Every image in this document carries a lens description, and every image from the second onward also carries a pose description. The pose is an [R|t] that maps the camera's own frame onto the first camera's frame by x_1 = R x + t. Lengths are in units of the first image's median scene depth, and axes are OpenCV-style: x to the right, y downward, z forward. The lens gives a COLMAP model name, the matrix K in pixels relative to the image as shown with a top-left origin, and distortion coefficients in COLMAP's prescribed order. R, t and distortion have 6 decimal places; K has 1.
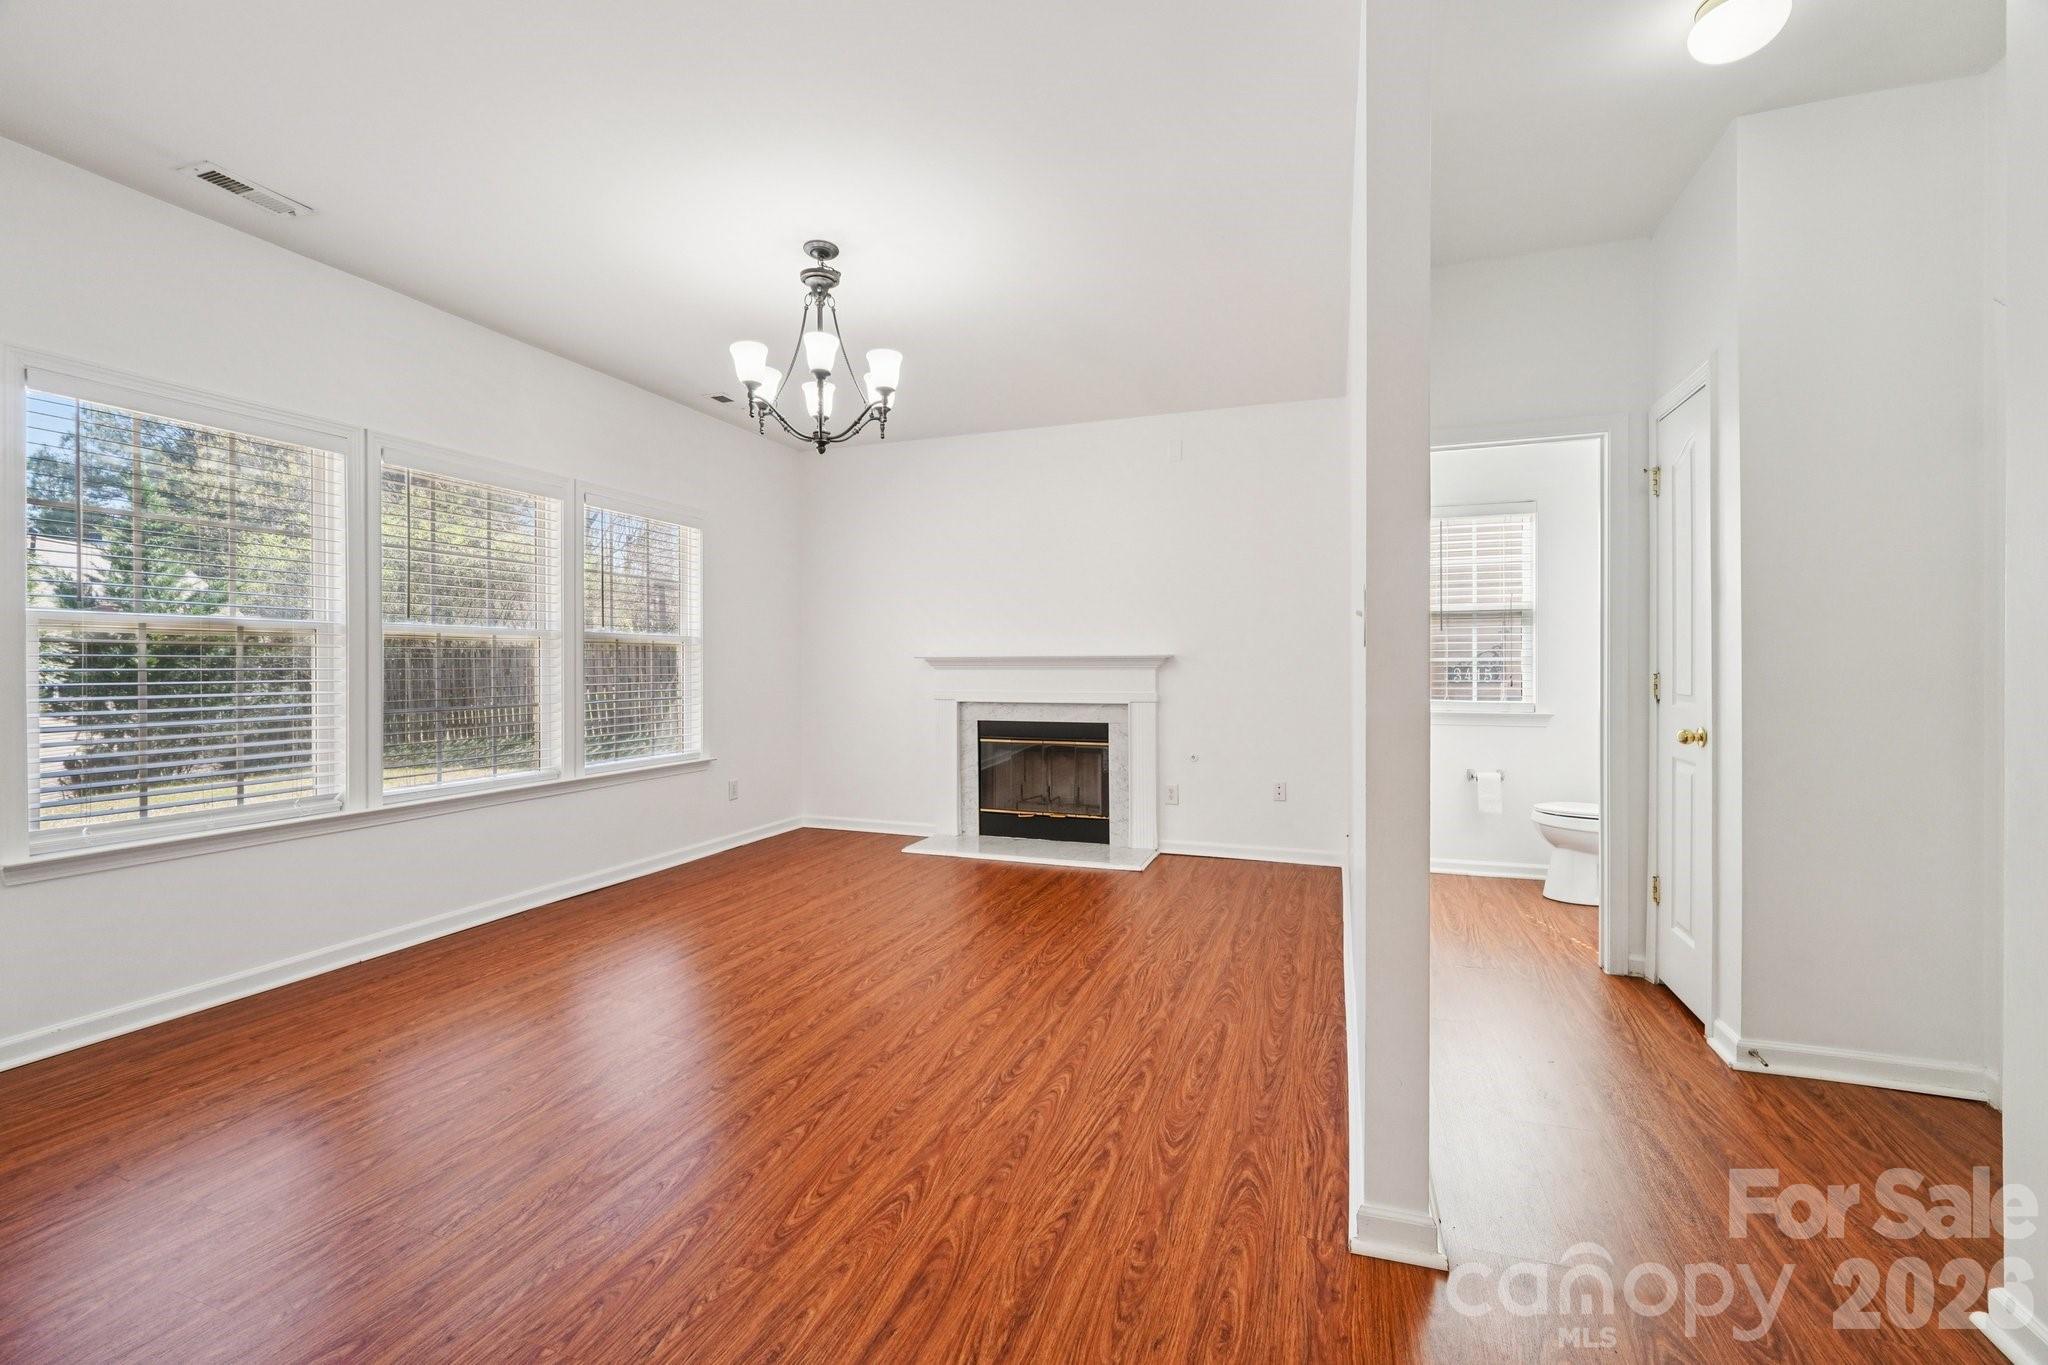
lens RADIAL K [[860.6, 0, 1021.8], [0, 860.6, 672.7], [0, 0, 1]] dist [-0.017859, 0.006627]
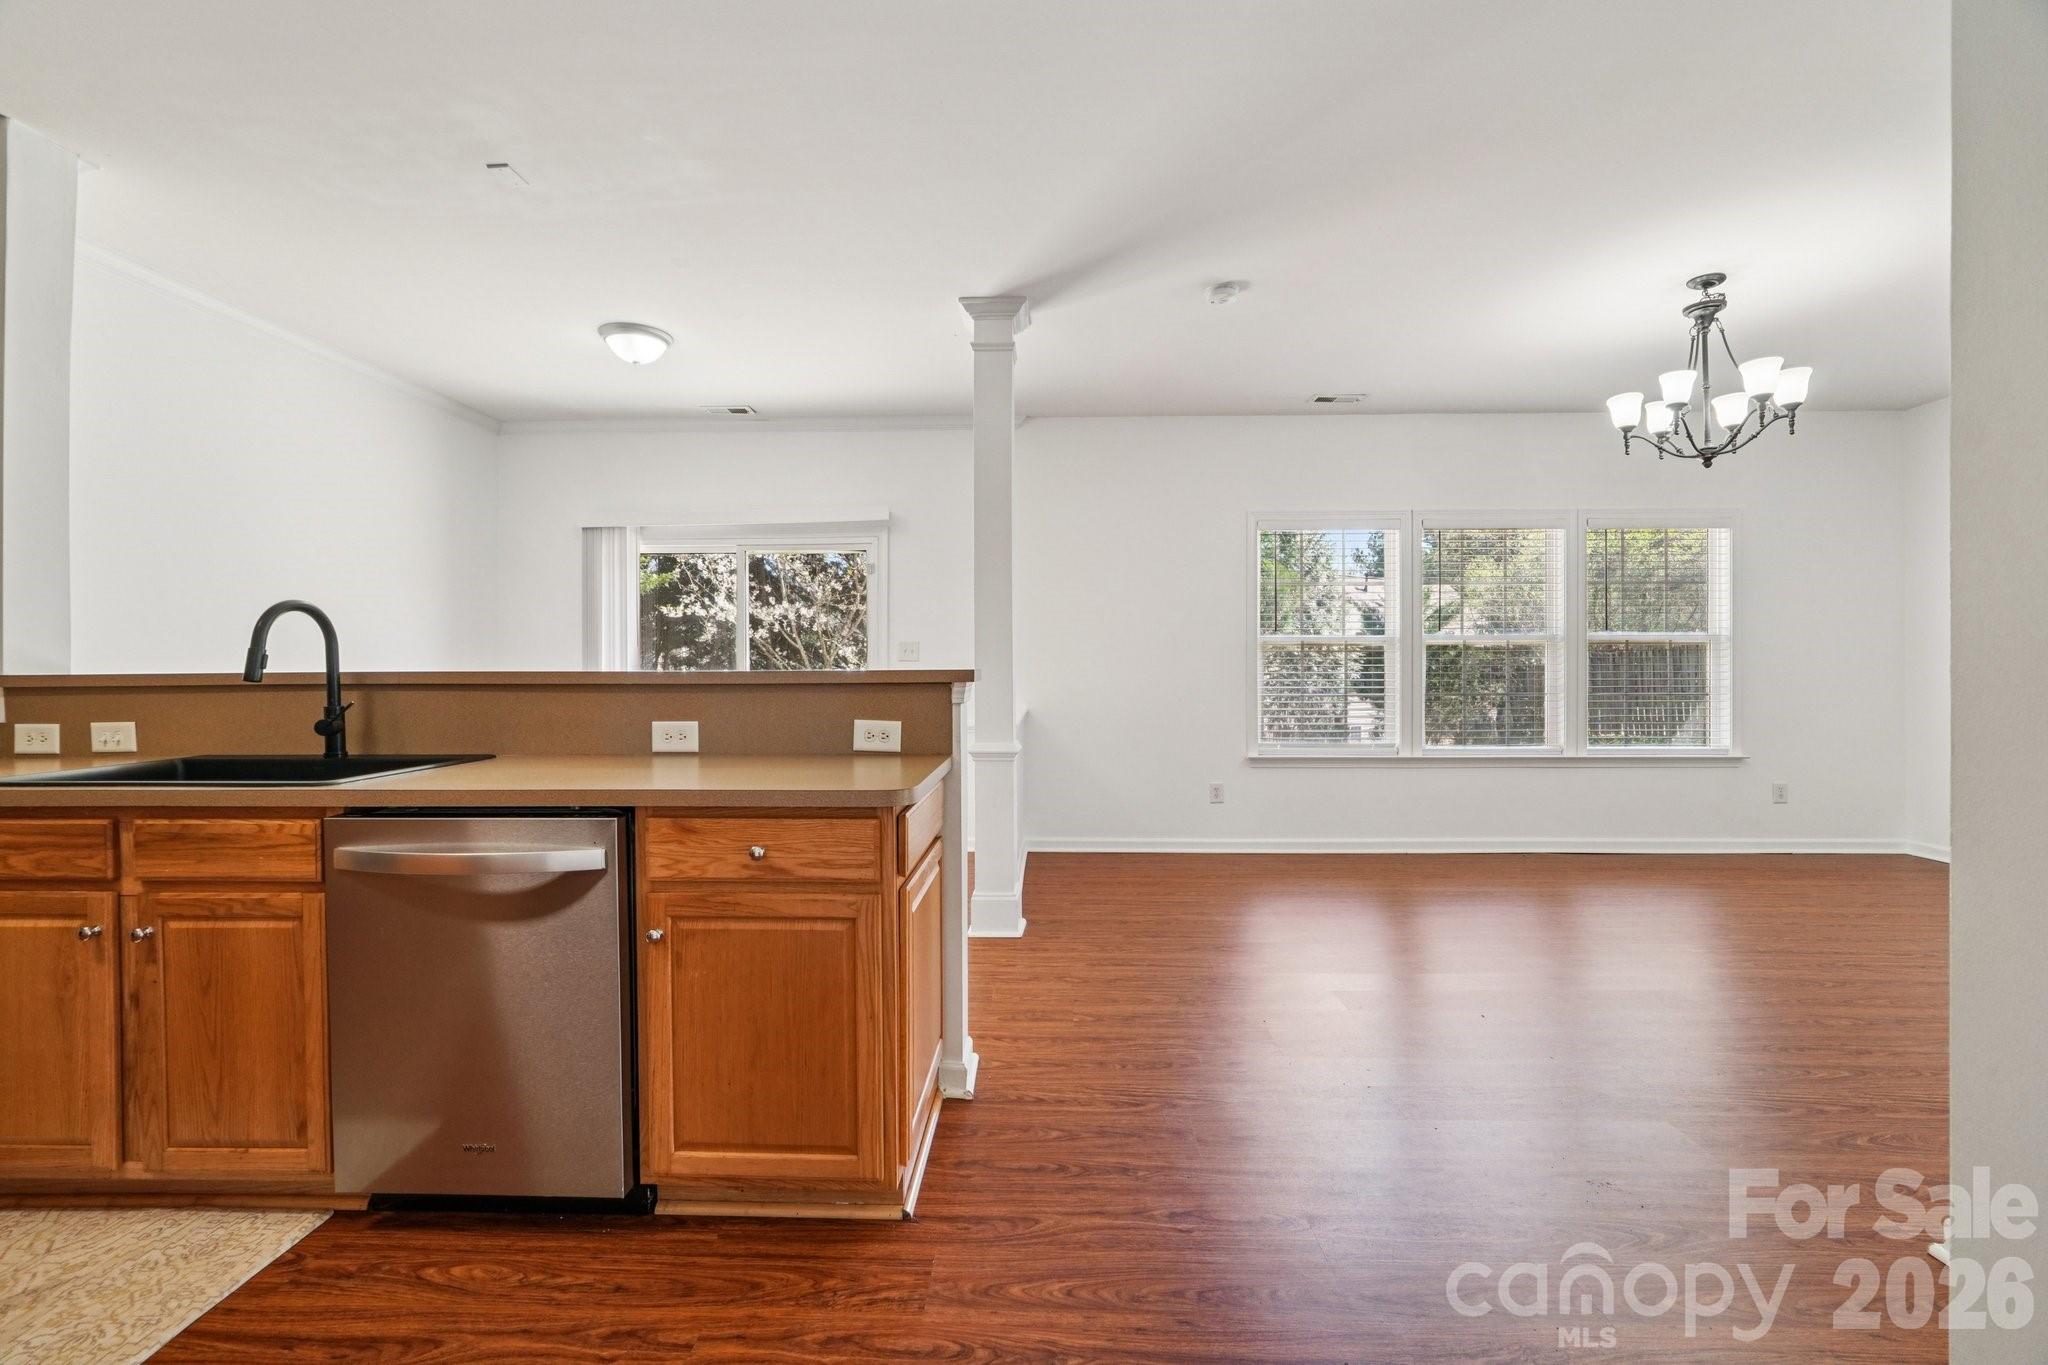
lens RADIAL K [[860.6, 0, 1029.8], [0, 860.6, 666.5], [0, 0, 1]] dist [-0.017859, 0.006627]
pose [[0.315785, 0.000362, -0.948831, 0.523423], [-0.006707, 0.999976, -0.001851, 0.005978], [0.948807, 0.006949, 0.315779, -0.158582]]
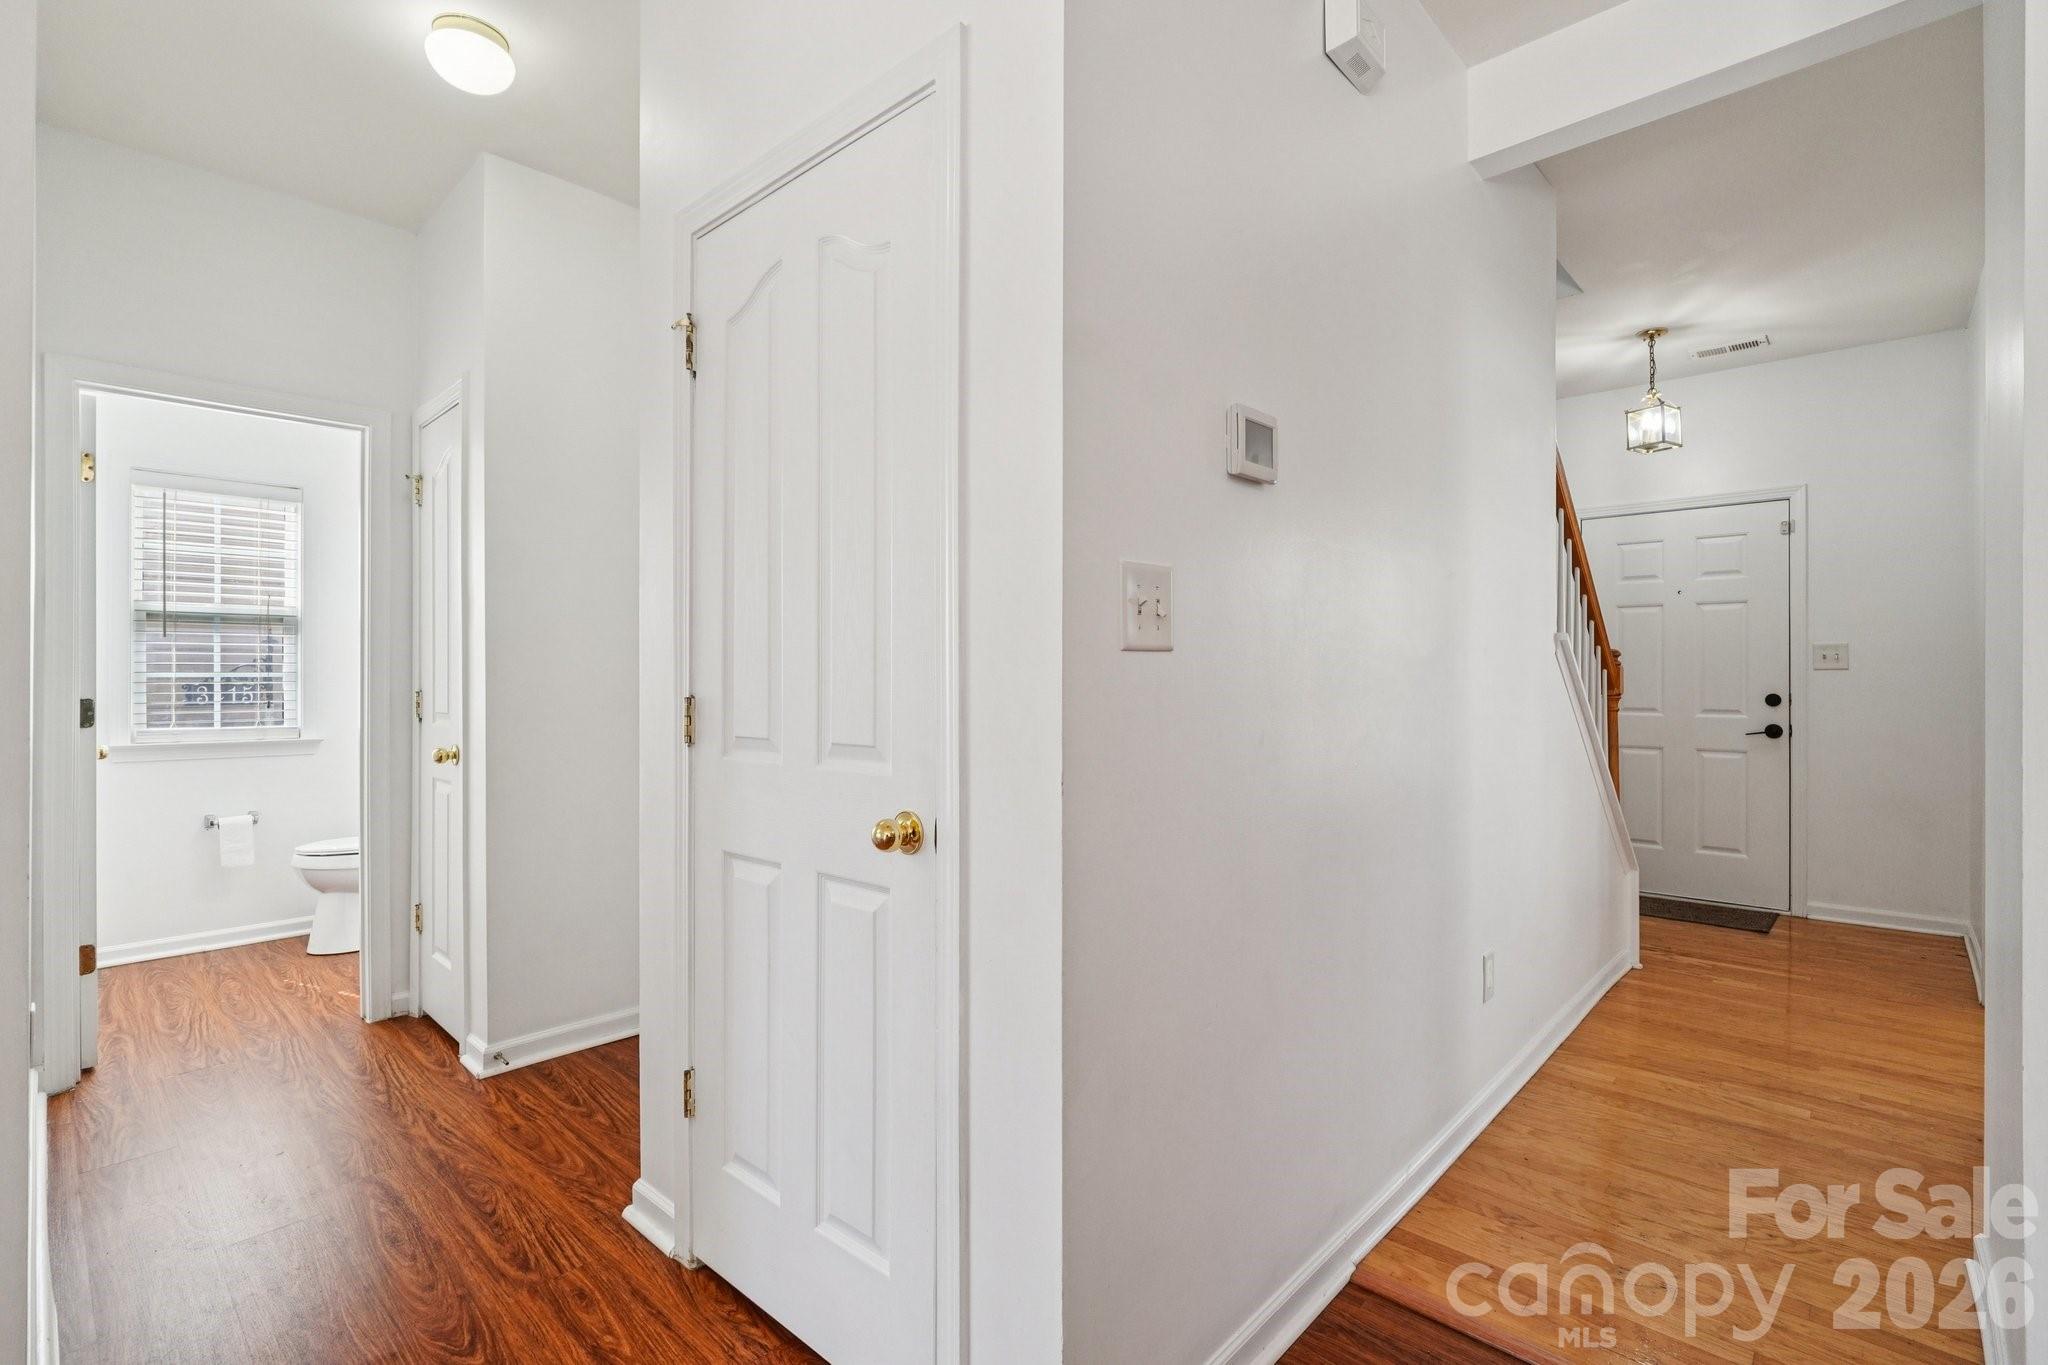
lens RADIAL K [[936.8, 0, 1026.1], [0, 936.8, 678.3], [0, 0, 1]] dist [-0.013015, 0.005221]
pose [[0.393229, 0.002844, 0.919436, 0.048580], [0.008331, 0.999943, -0.006656, -0.000834], [-0.919403, 0.010277, 0.393183, -0.032745]]
